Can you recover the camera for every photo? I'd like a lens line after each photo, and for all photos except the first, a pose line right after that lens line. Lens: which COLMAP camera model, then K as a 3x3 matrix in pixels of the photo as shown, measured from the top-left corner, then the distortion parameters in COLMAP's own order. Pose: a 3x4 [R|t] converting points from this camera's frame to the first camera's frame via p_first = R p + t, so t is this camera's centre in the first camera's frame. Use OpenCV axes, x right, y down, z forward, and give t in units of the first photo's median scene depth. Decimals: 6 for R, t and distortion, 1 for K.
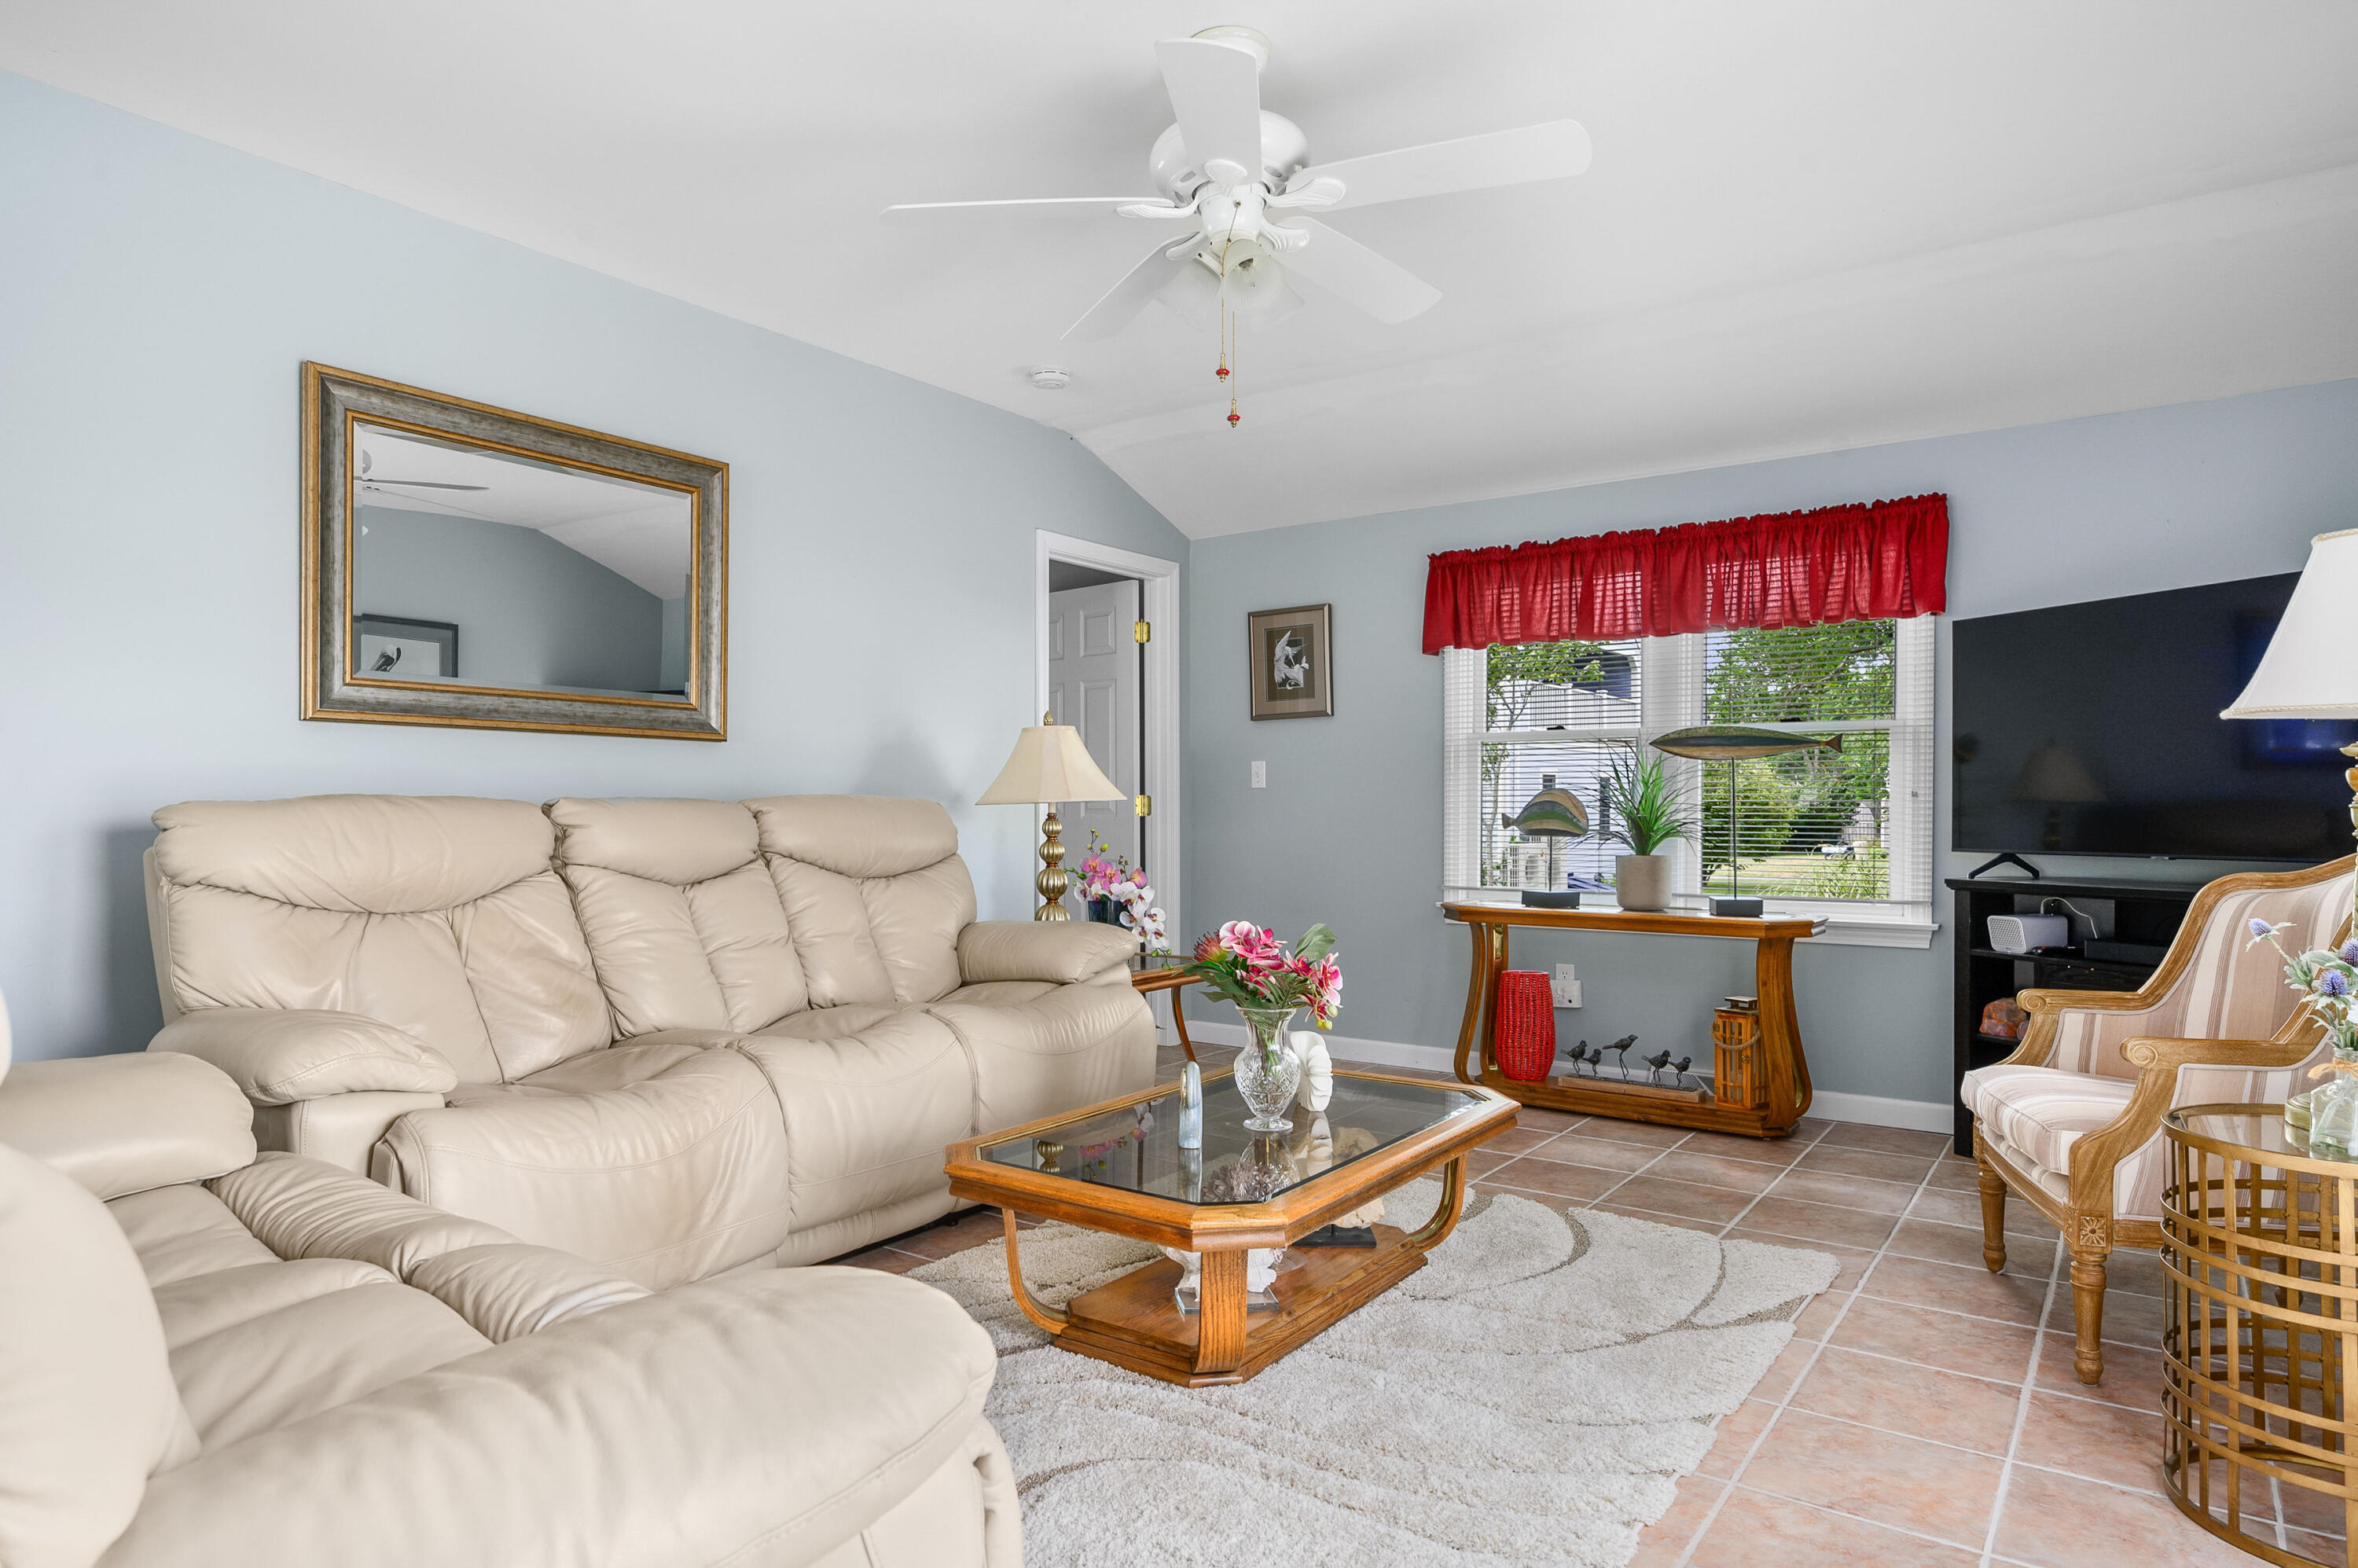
lens RADIAL K [[1336.8, 0, 1175.5], [0, 1336.8, 794.1], [0, 0, 1]] dist [0.003681, 0.000059]
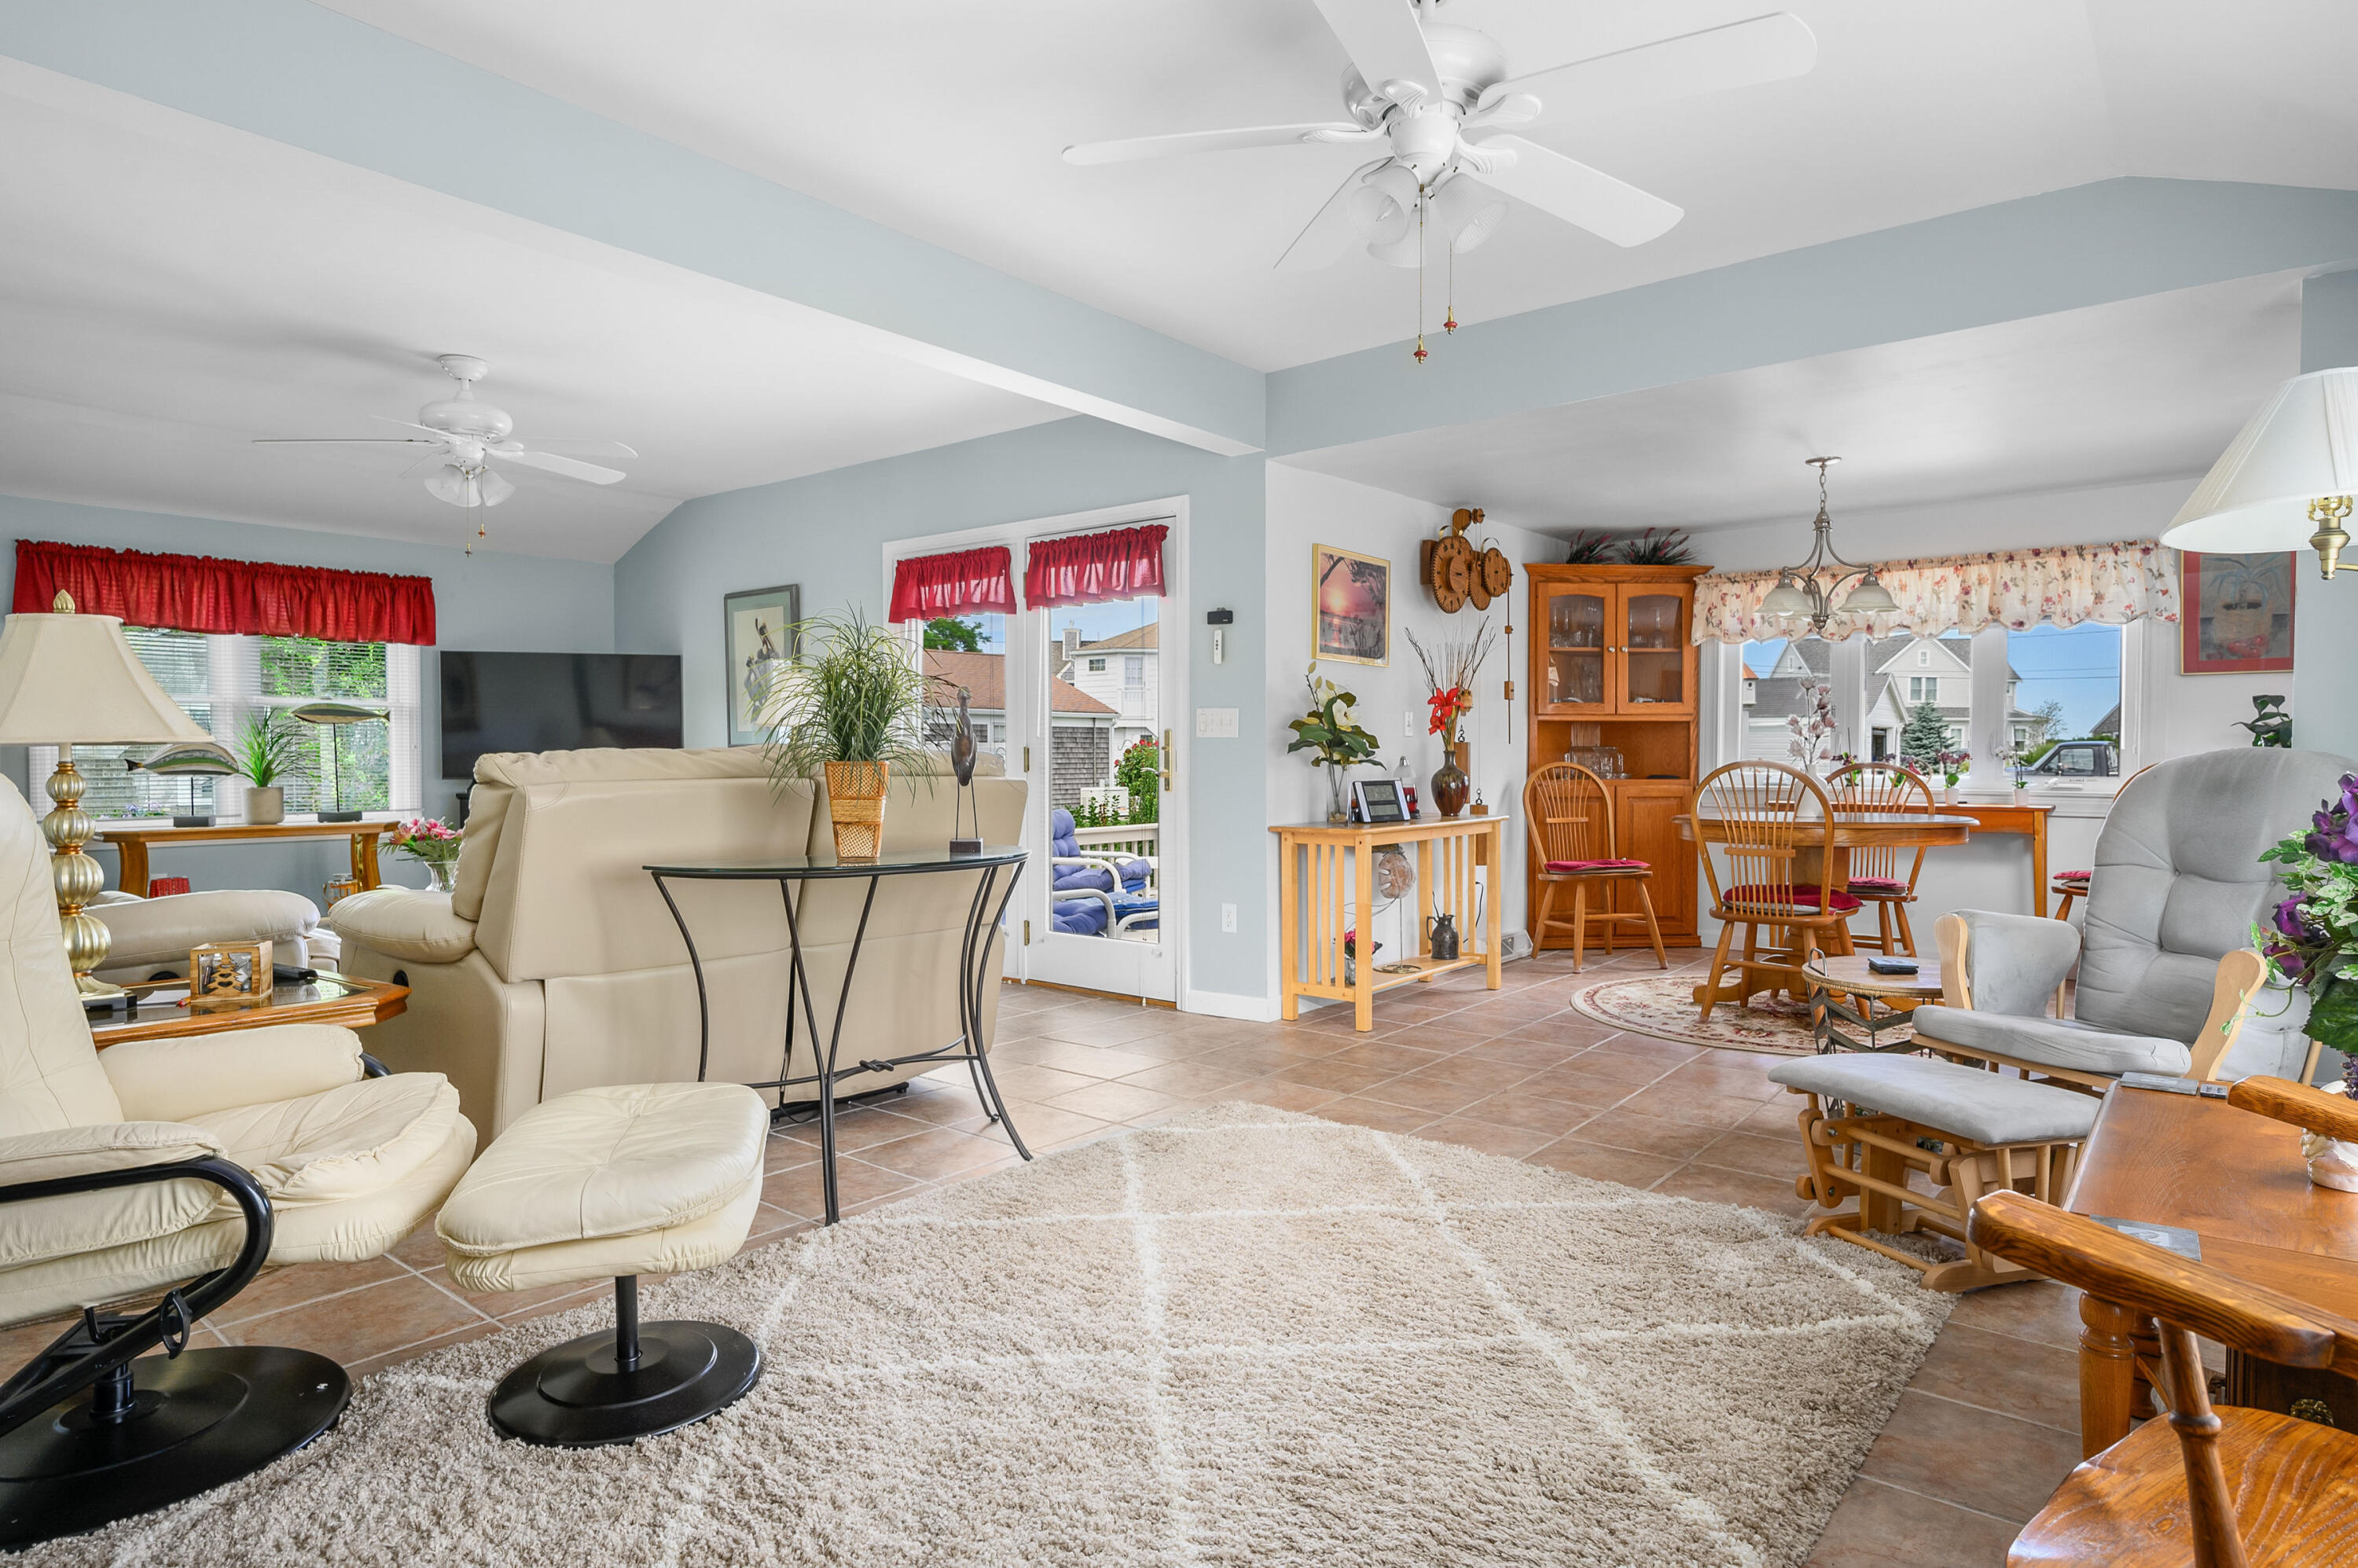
lens RADIAL K [[1295.4, 0, 1179.0], [0, 1295.4, 784.0], [0, 0, 1]] dist [-0.014736, -0.001358]
pose [[0.075883, -0.024309, 0.996820, -1.059403], [-0.004401, 0.999685, 0.024714, 0.003561], [-0.997107, -0.006262, 0.075752, -0.123530]]
